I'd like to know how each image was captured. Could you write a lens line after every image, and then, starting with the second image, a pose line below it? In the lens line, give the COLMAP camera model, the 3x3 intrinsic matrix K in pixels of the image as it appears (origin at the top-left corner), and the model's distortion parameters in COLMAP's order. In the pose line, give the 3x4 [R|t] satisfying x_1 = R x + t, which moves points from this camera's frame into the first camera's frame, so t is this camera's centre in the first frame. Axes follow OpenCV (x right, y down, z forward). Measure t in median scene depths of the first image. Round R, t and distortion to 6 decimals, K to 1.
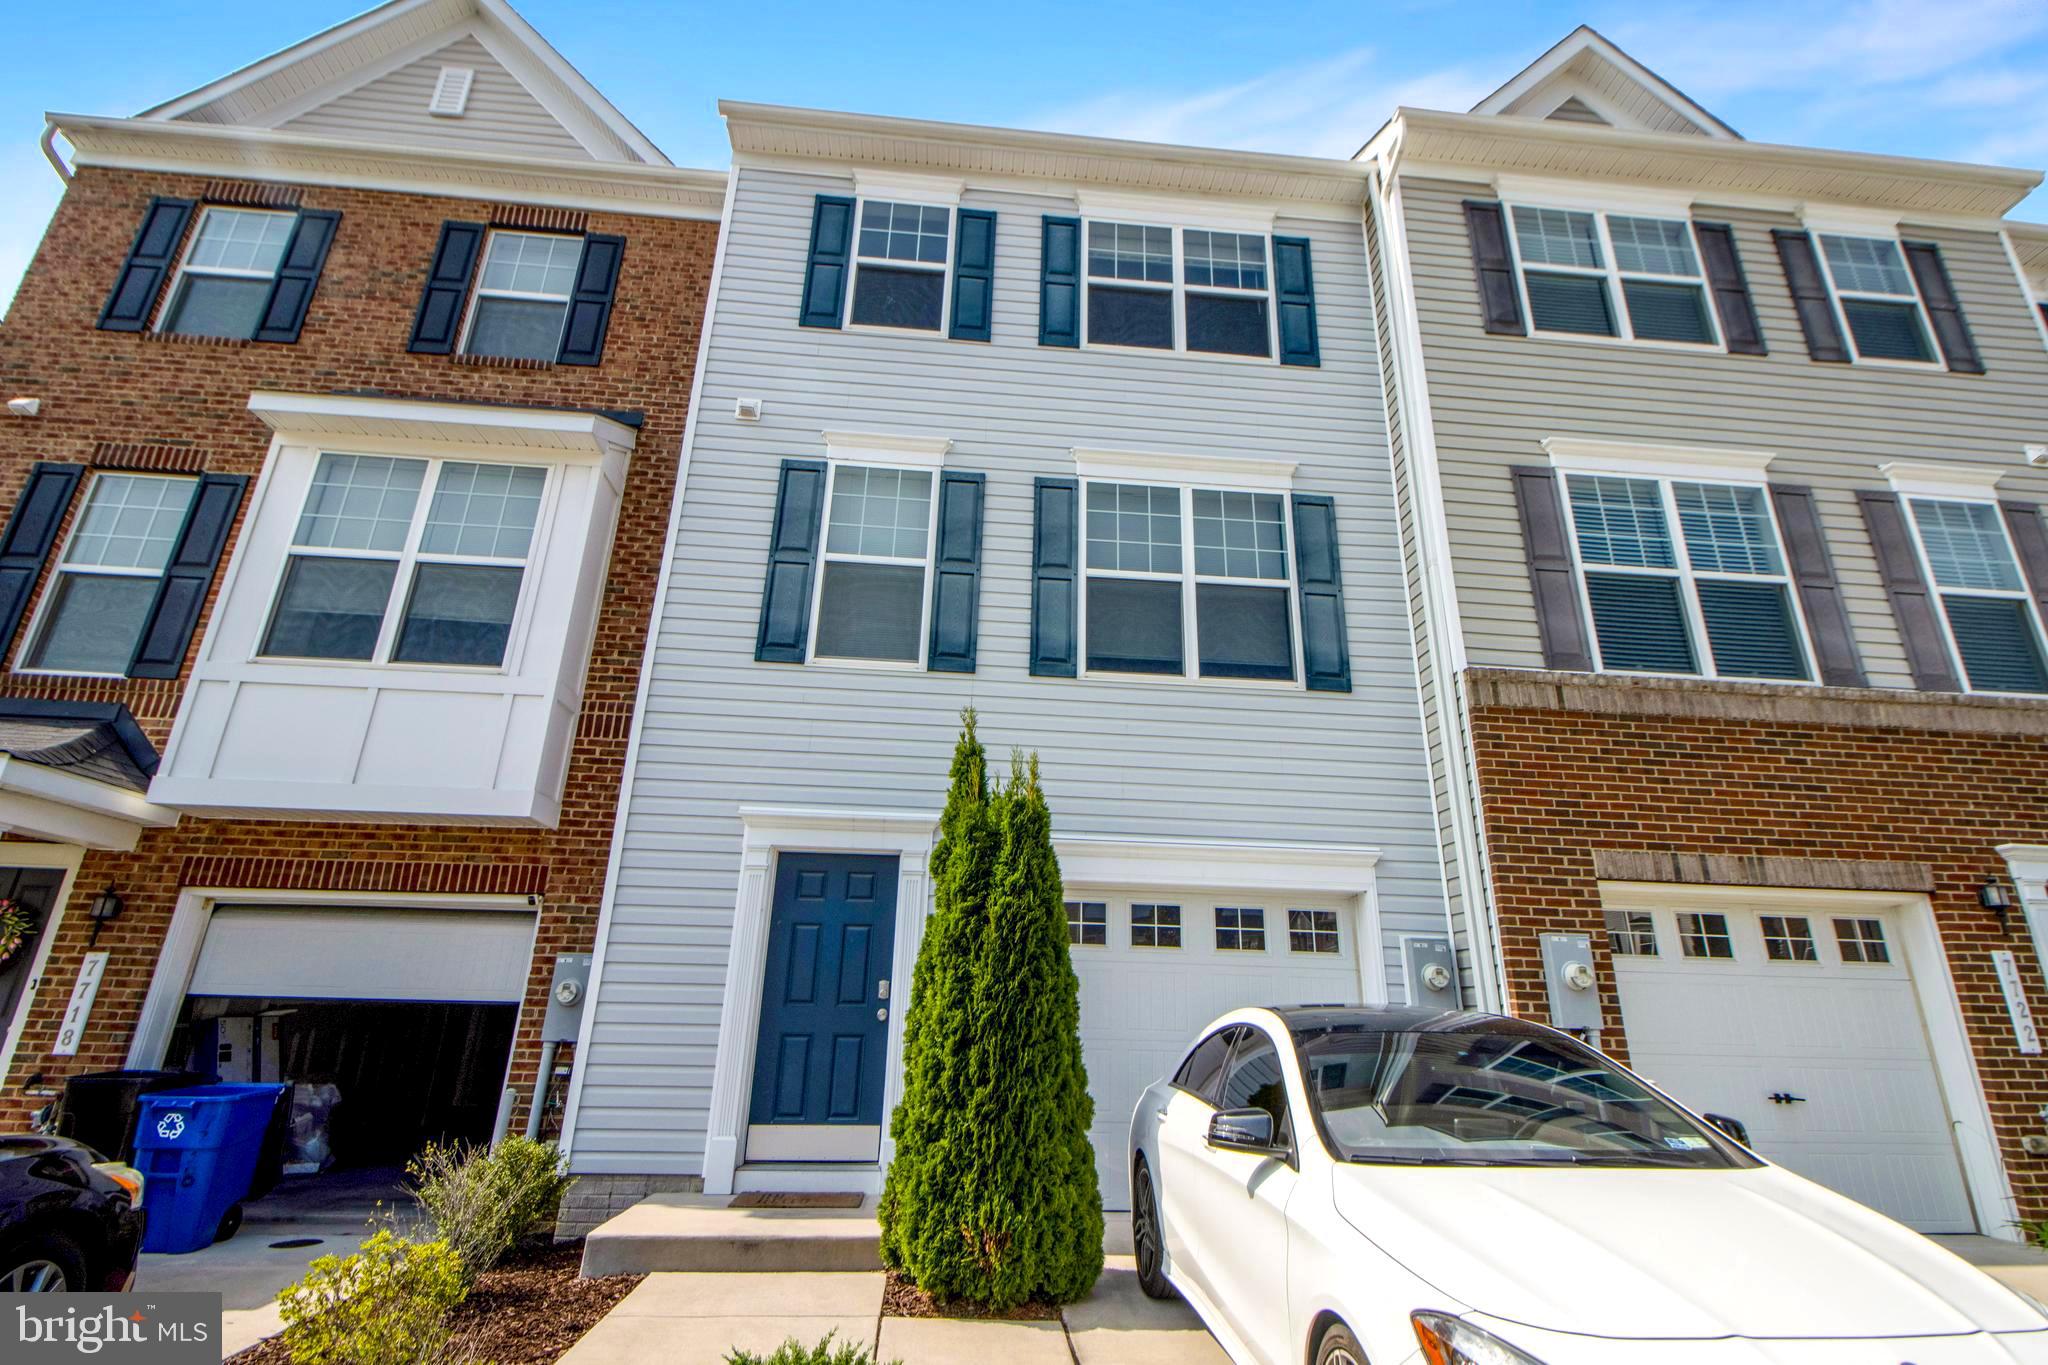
lens RADIAL K [[969.1, 0, 1029.9], [0, 969.1, 628.7], [0, 0, 1]] dist [0.022913, -0.015379]
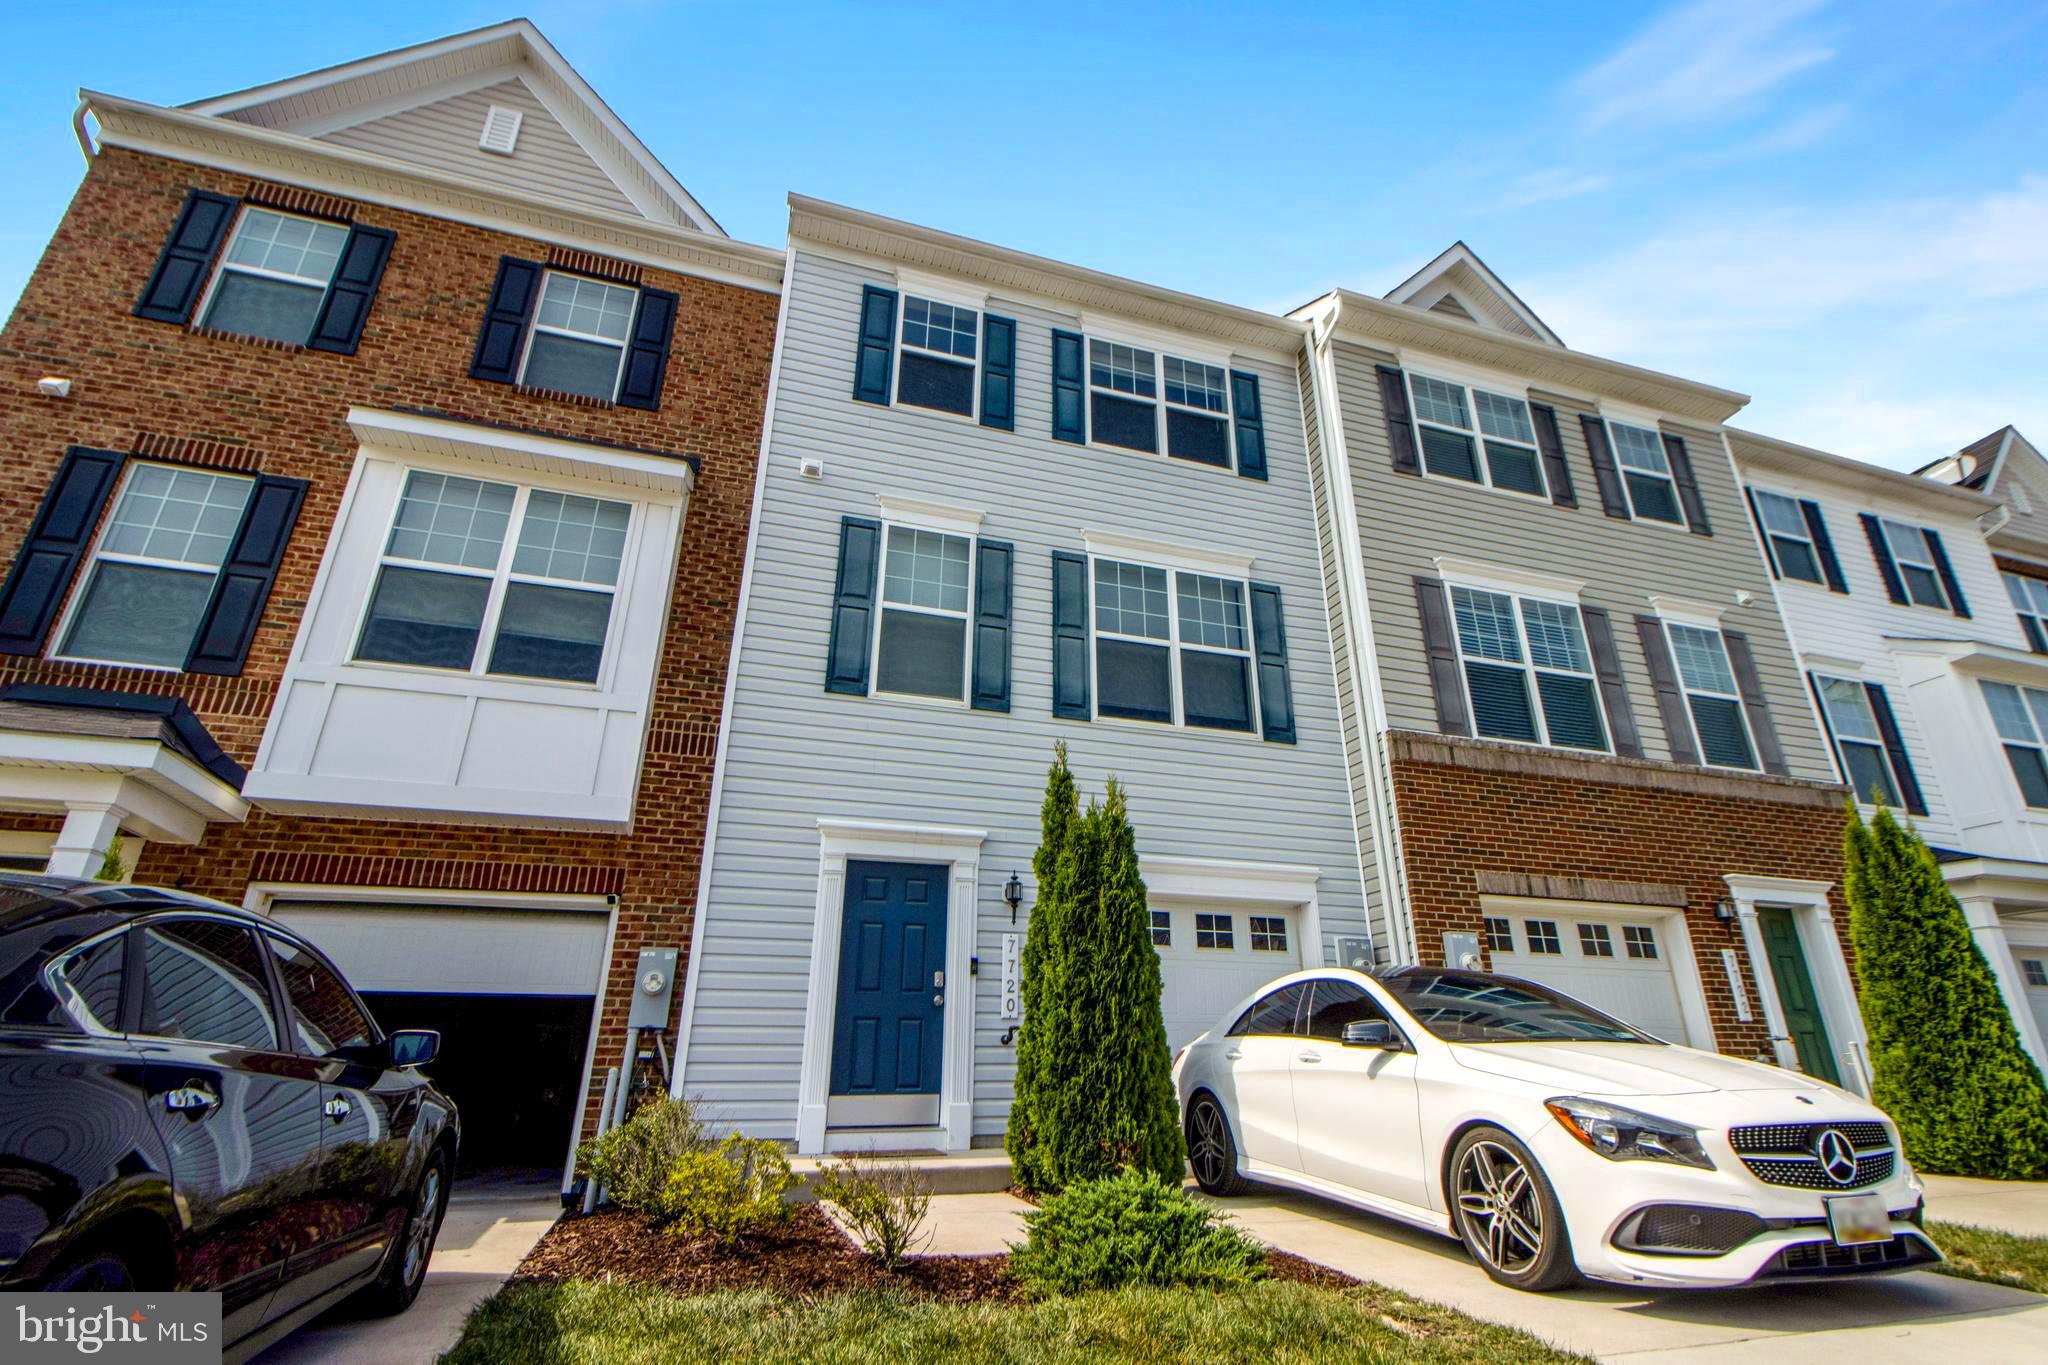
lens RADIAL K [[960.9, 0, 1043.0], [0, 960.9, 623.1], [0, 0, 1]] dist [0.025185, -0.018618]
pose [[0.974820, 0.074038, 0.210342, -0.258703], [-0.063842, 0.996450, -0.054869, -0.001479], [-0.213658, 0.040059, 0.976087, -0.153793]]
